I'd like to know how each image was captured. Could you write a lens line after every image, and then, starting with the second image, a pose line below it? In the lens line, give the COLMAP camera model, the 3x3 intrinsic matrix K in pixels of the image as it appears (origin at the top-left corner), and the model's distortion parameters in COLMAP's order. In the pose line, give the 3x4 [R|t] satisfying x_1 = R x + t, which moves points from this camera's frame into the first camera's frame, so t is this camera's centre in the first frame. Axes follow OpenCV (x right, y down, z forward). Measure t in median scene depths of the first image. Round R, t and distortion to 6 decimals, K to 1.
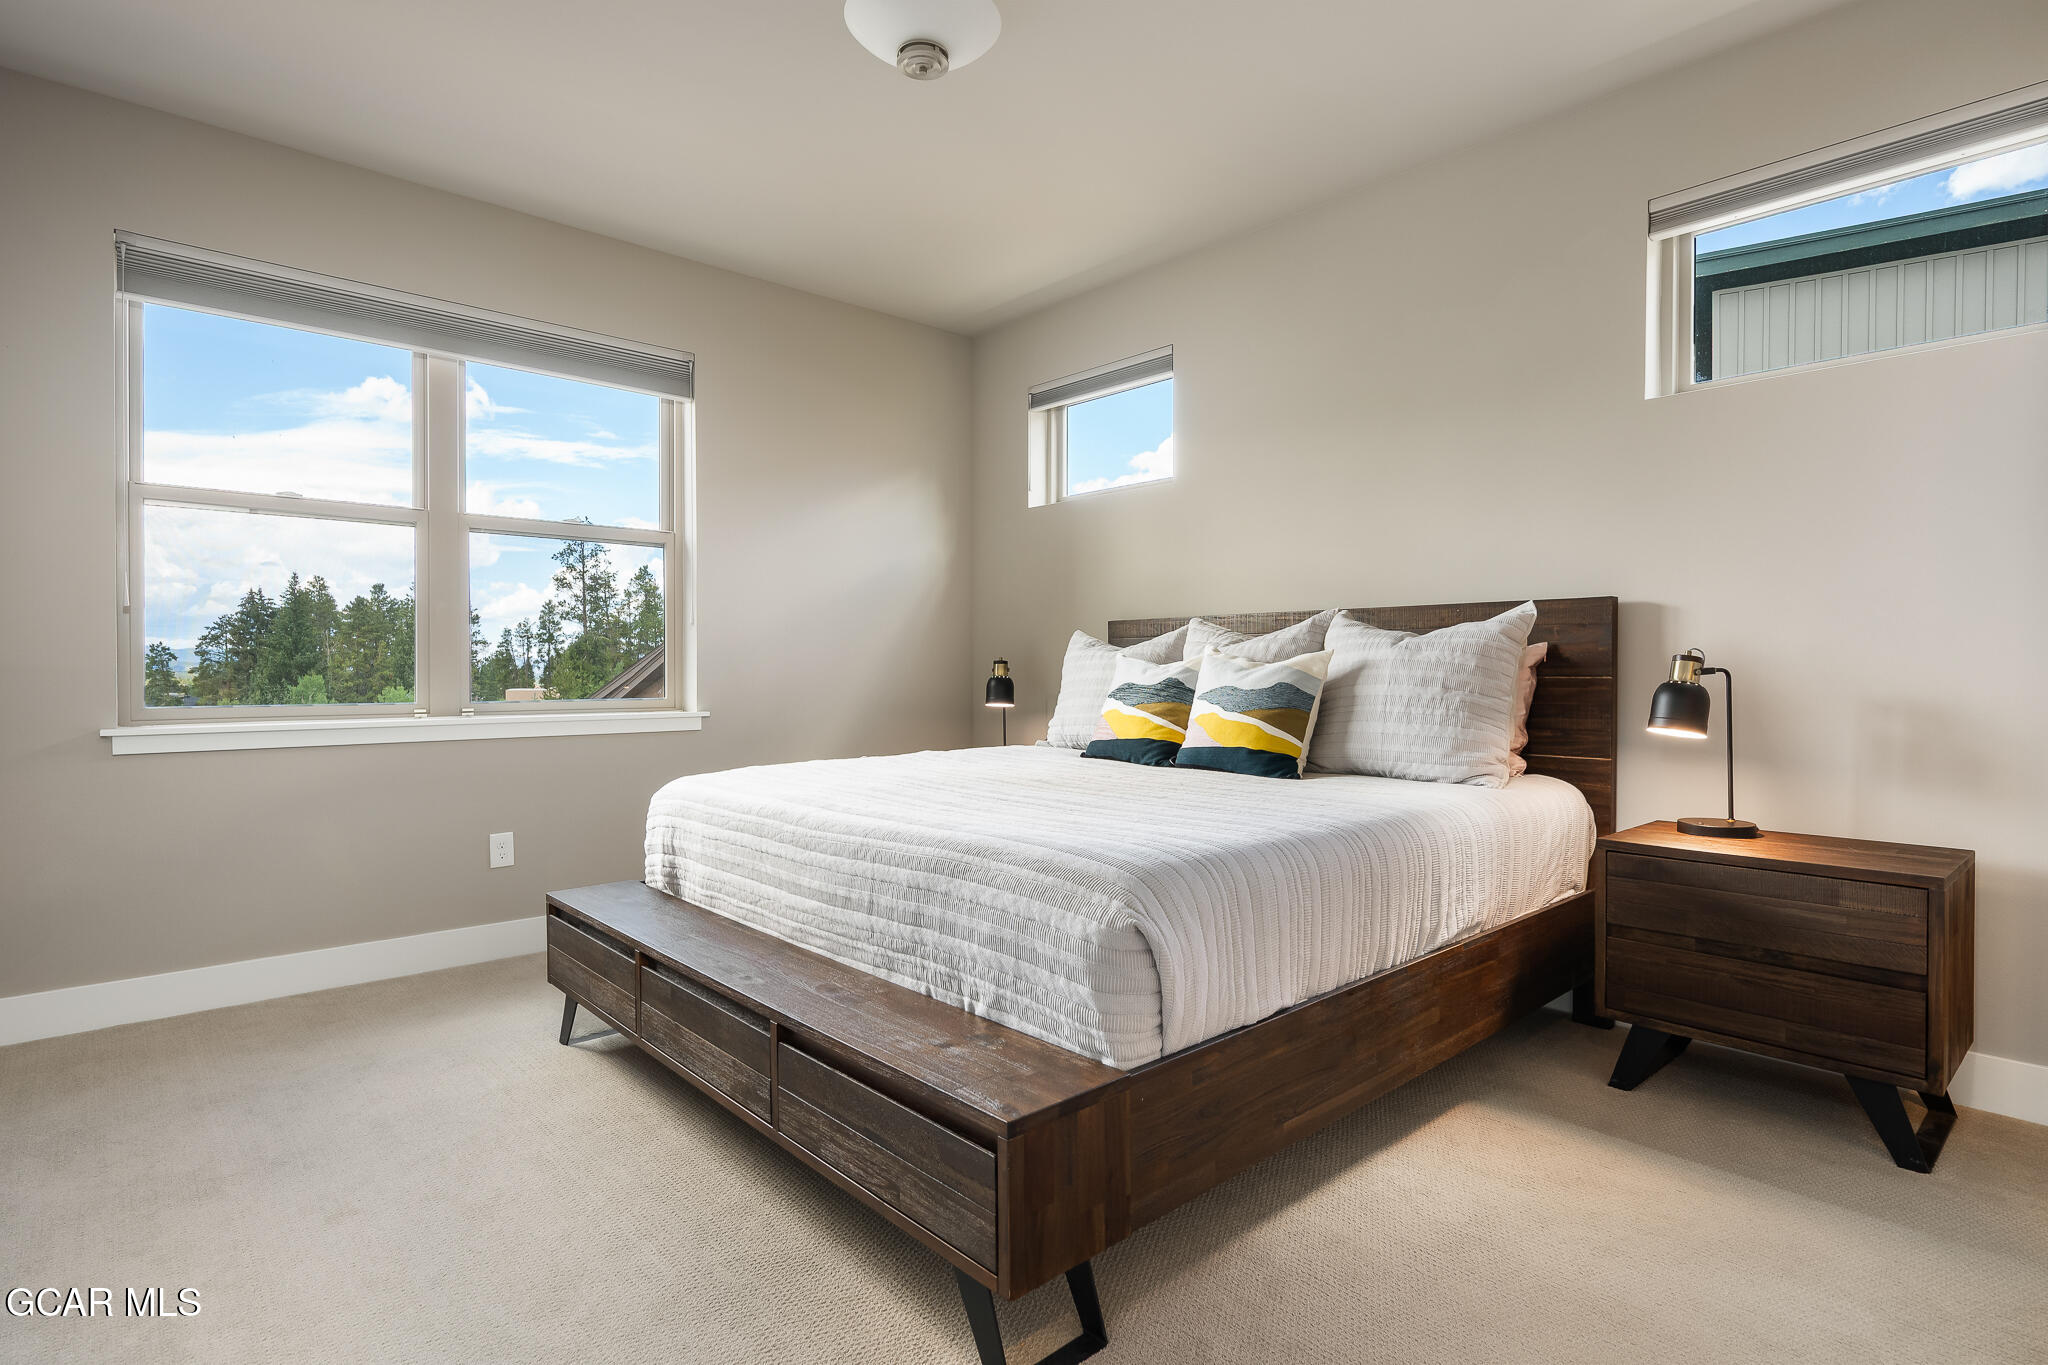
lens RADIAL K [[1030.5, 0, 1024.0], [0, 1030.5, 682.5], [0, 0, 1]] dist [0.000772, 0.000163]
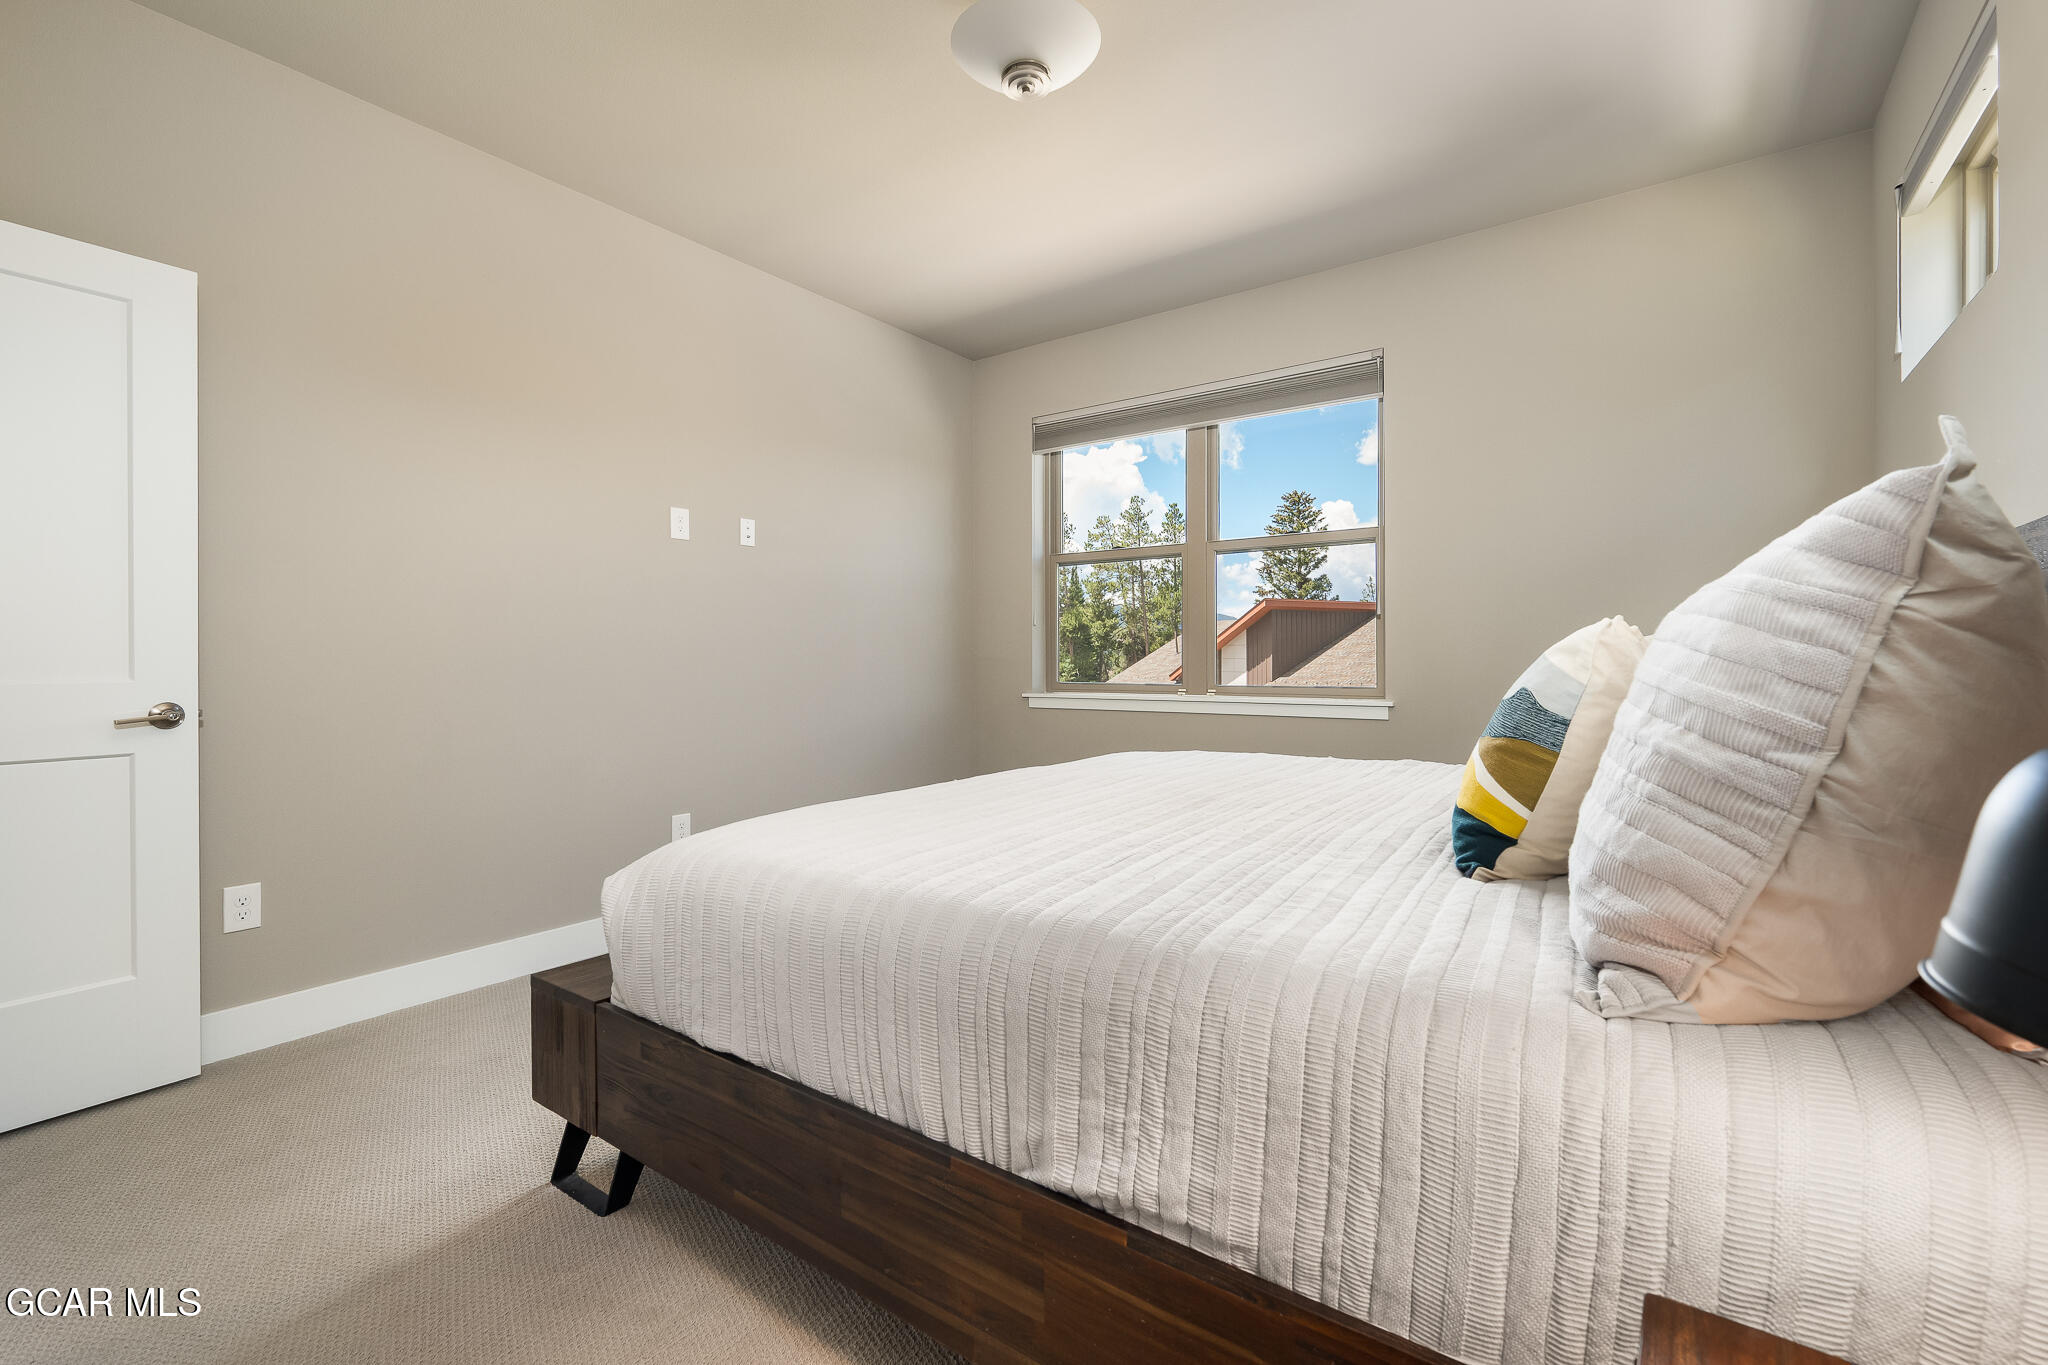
lens RADIAL K [[884.8, 0, 1036.6], [0, 884.8, 670.4], [0, 0, 1]] dist [0.000060, 0.000079]
pose [[0.207630, 0.013511, -0.978114, 0.525342], [-0.006930, 0.999900, 0.012341, -0.011727], [0.978183, 0.004216, 0.207702, 0.553883]]
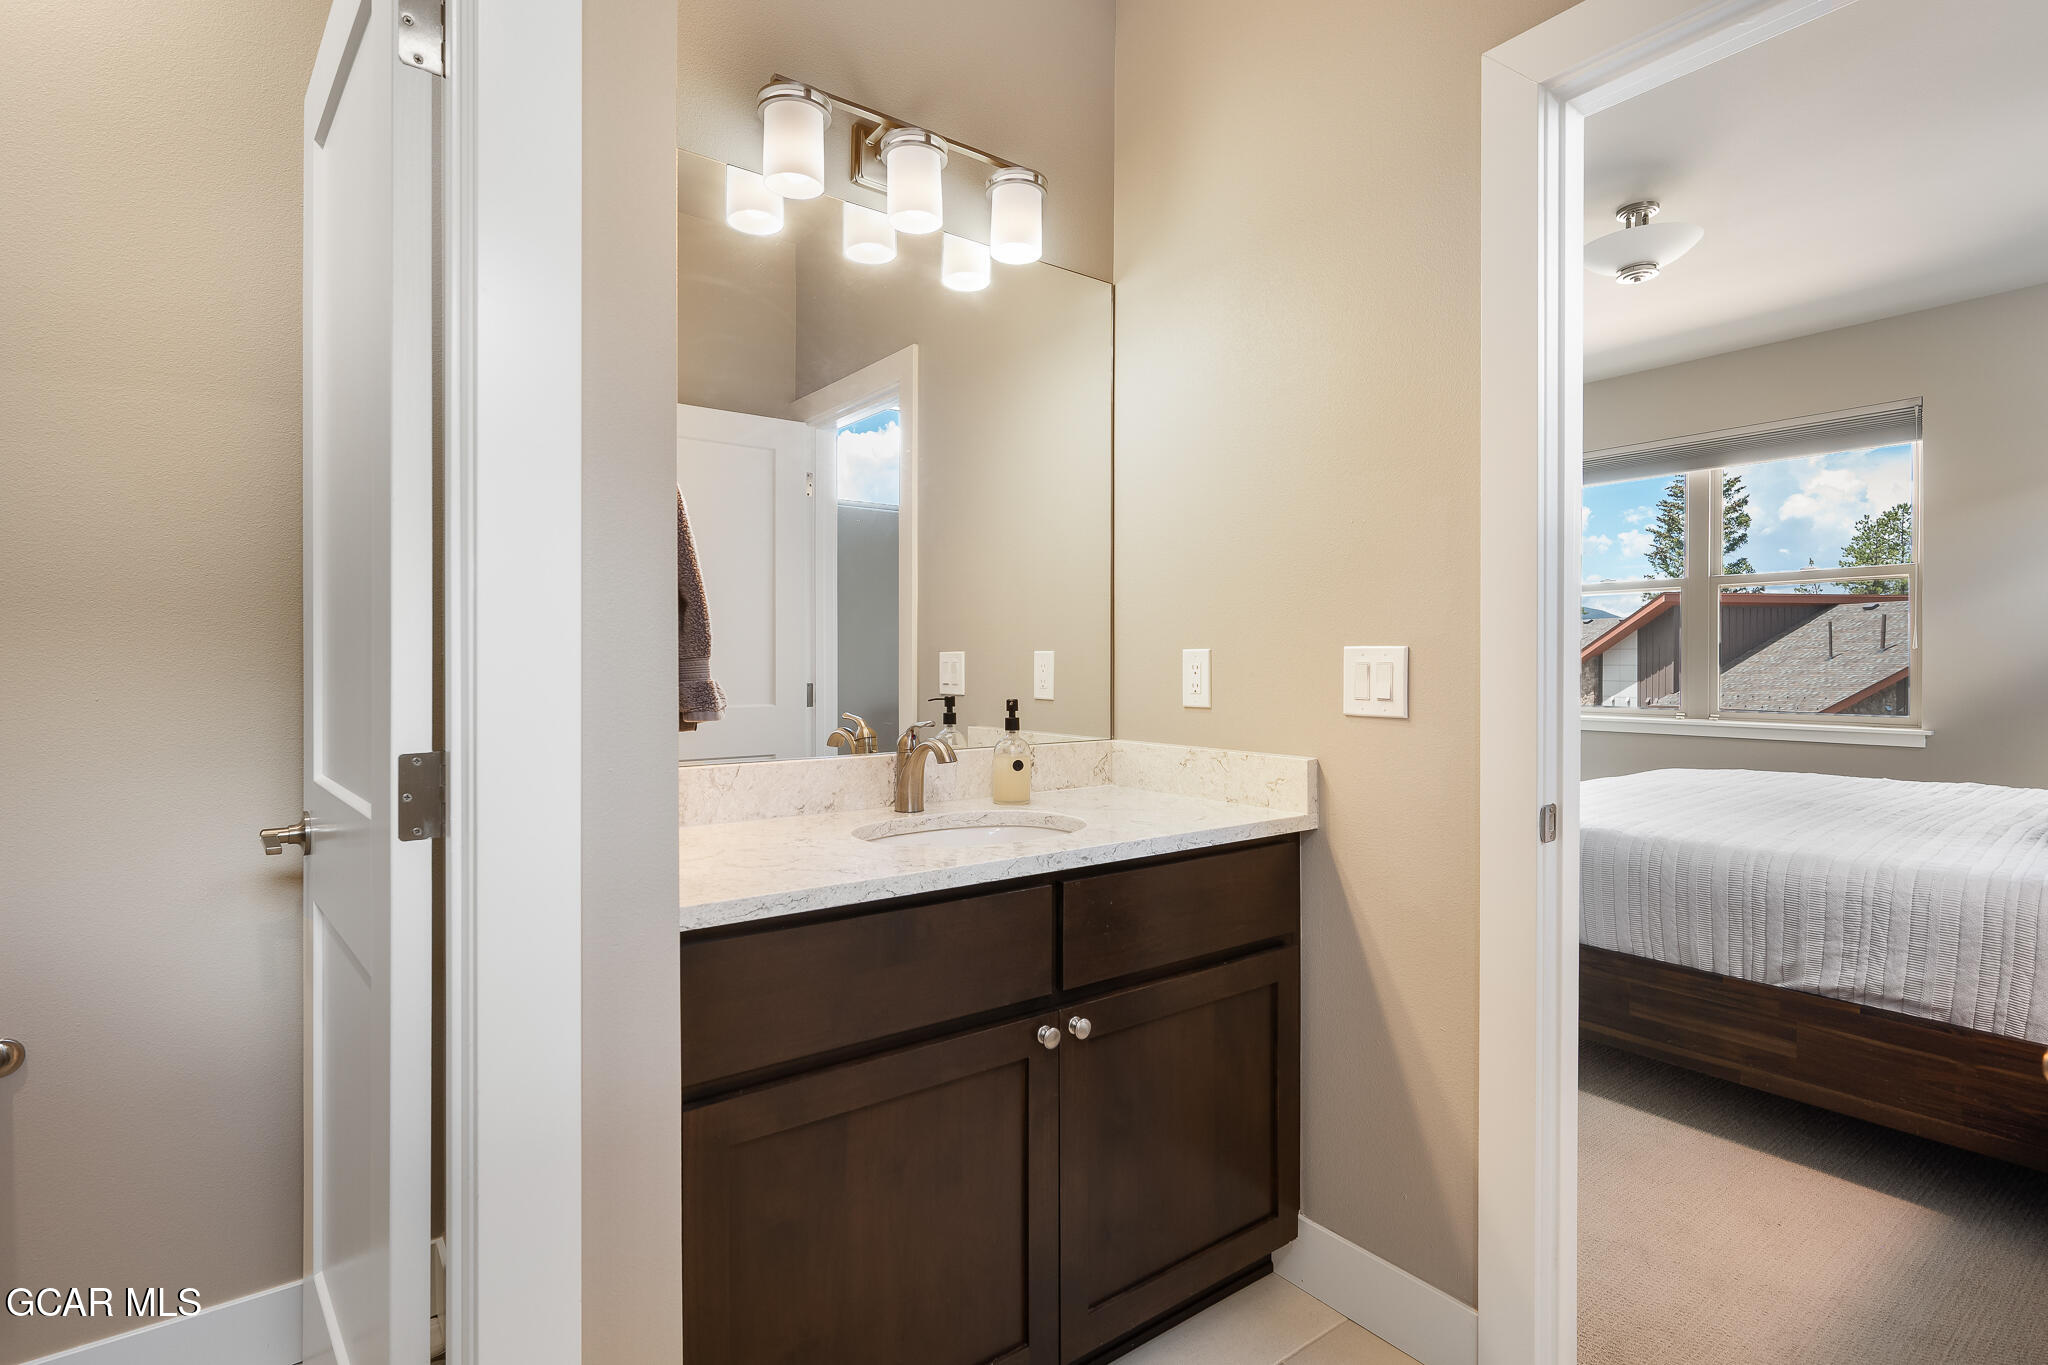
lens RADIAL K [[987.6, 0, 1024.0], [0, 987.6, 682.5], [0, 0, 1]] dist [-0.001070, 0.000937]
pose [[-0.094526, 0.022072, -0.995278, 0.910387], [-0.006225, 0.999722, 0.022762, -0.043956], [0.995503, 0.008347, -0.094362, 0.186597]]
